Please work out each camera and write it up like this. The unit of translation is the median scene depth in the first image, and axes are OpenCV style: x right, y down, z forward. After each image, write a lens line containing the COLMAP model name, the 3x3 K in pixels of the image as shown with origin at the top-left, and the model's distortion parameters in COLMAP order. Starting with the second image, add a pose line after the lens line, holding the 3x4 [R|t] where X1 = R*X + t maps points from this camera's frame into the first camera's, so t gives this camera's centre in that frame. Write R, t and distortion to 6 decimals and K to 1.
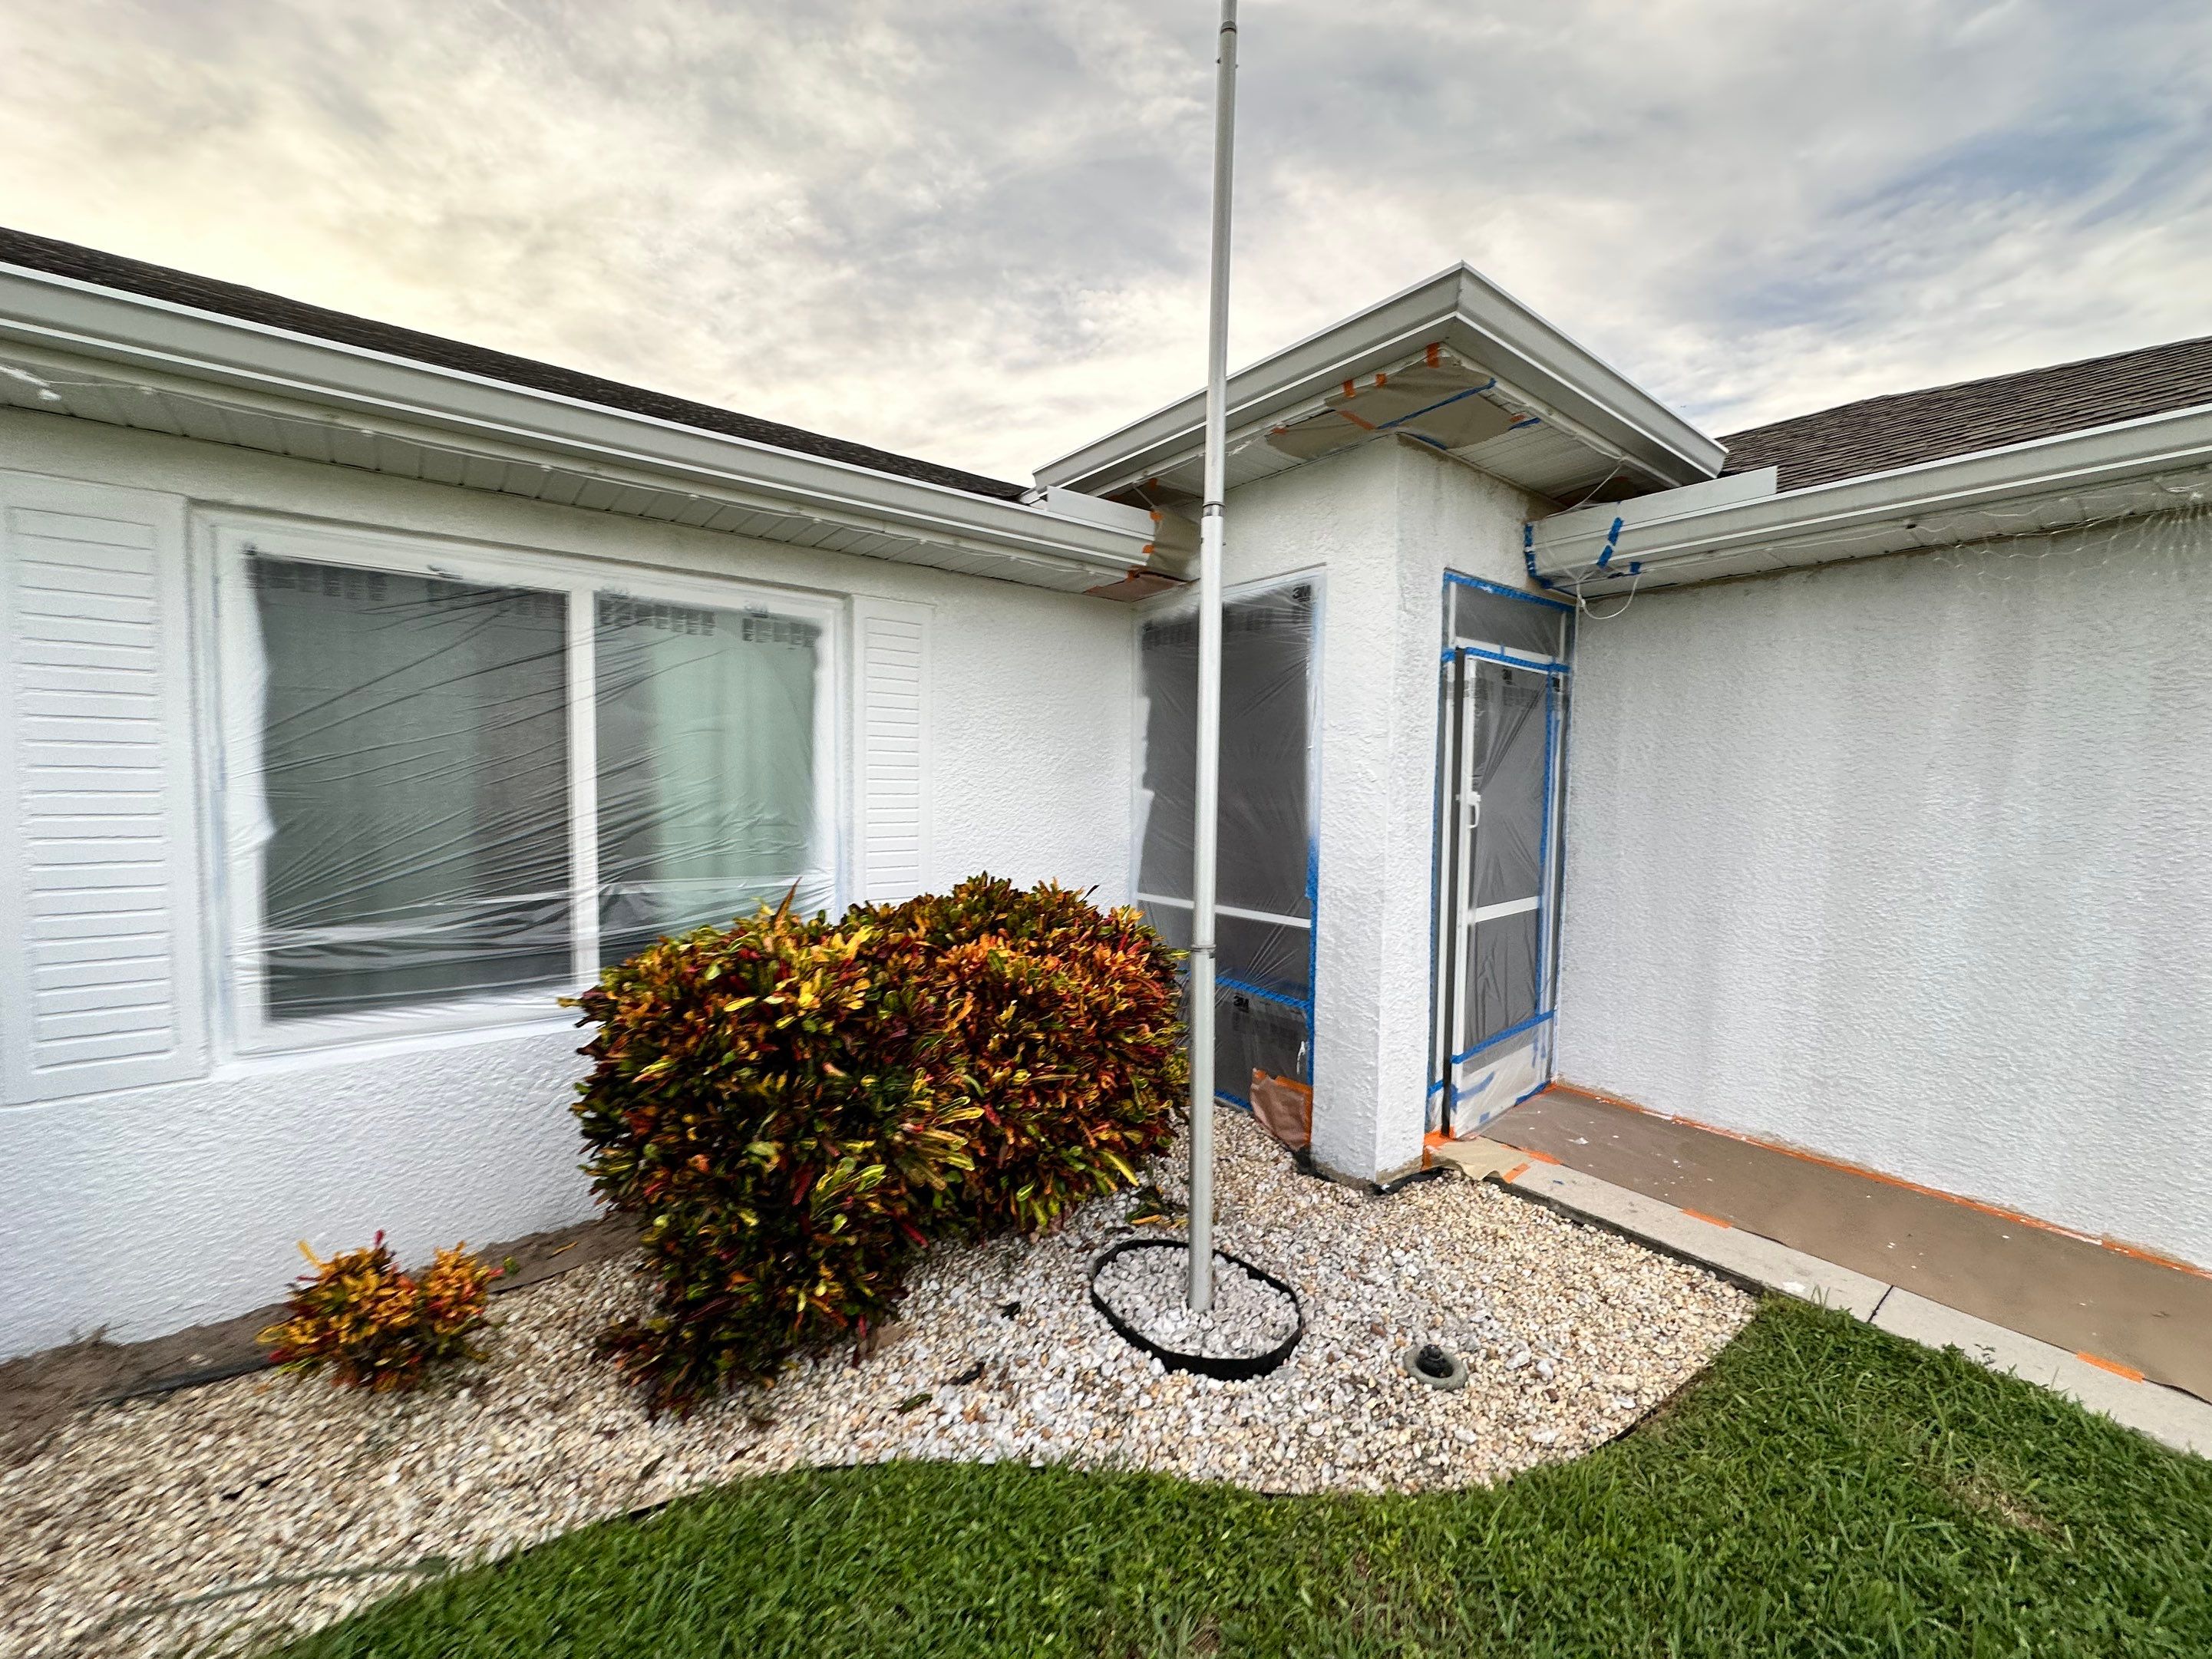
lens RADIAL K [[883.2, 0, 1102.5], [0, 883.2, 825.8], [0, 0, 1]] dist [0.001216, -0.000012]
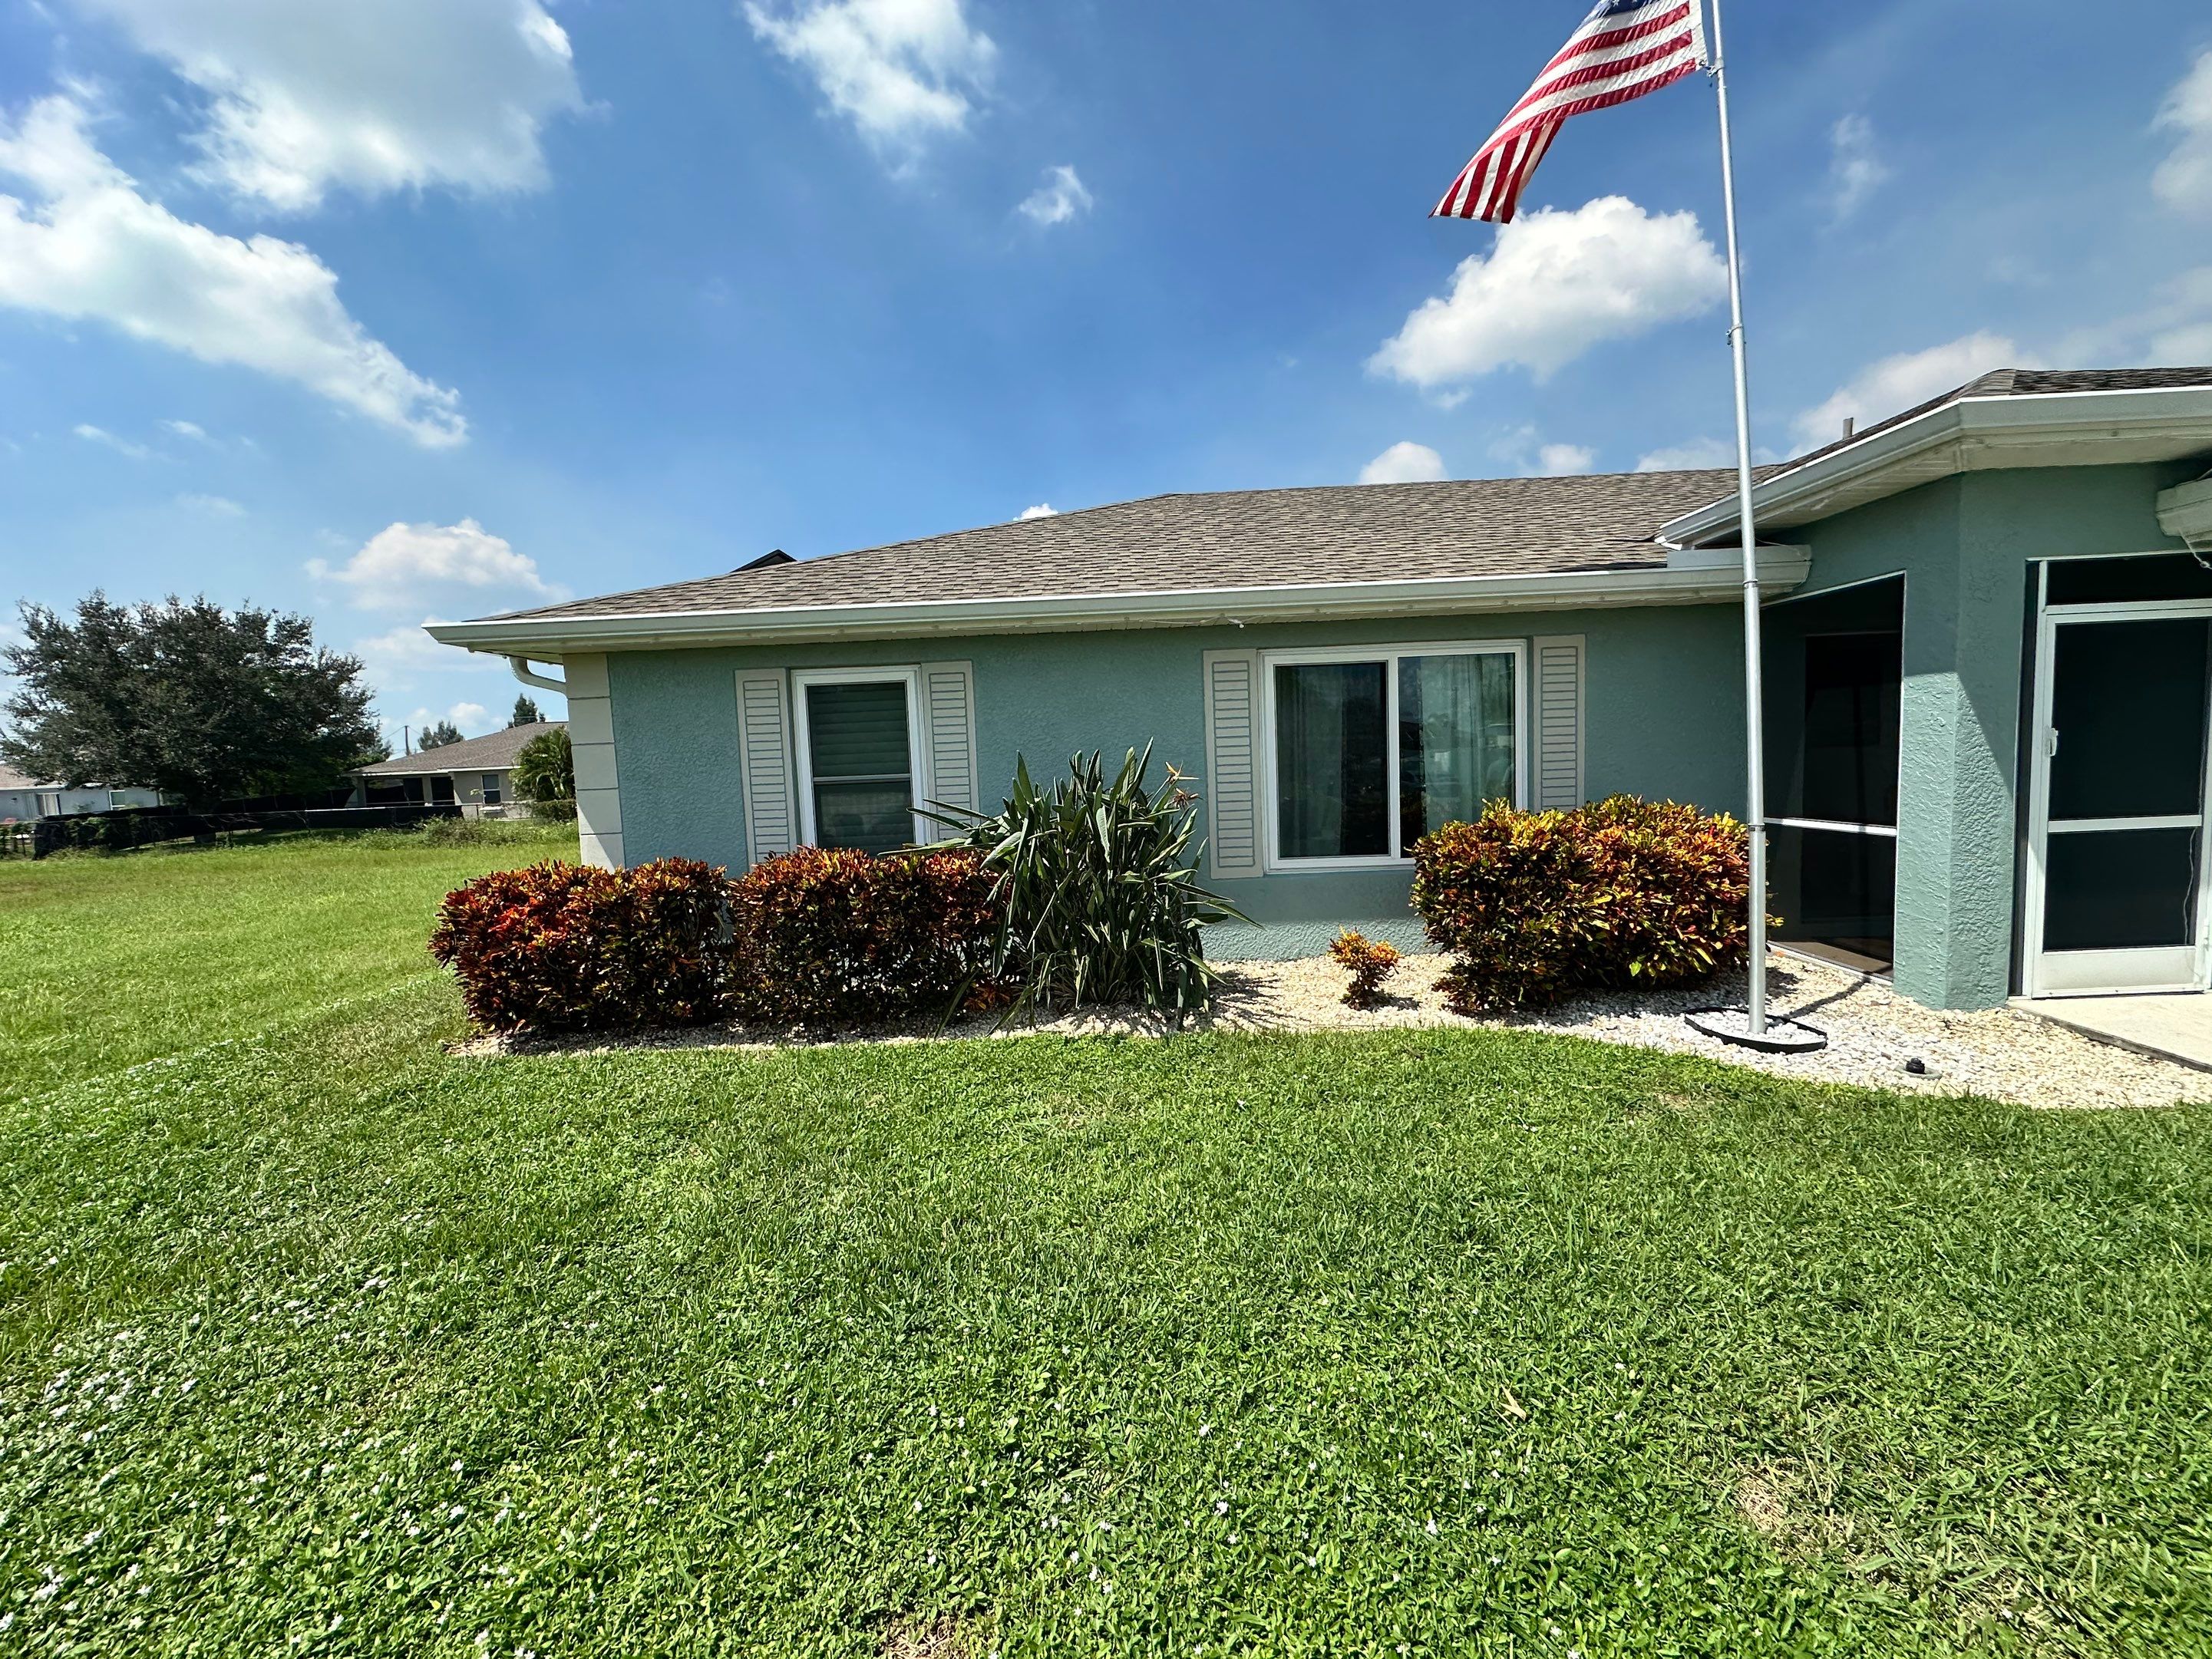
lens RADIAL K [[883.2, 0, 1105.7], [0, 883.2, 820.2], [0, 0, 1]] dist [0.001216, -0.000012]
pose [[0.773281, 0.001461, -0.634062, 0.199790], [0.019943, 0.999447, 0.026624, 0.037049], [0.633750, -0.033232, 0.772824, -1.062548]]
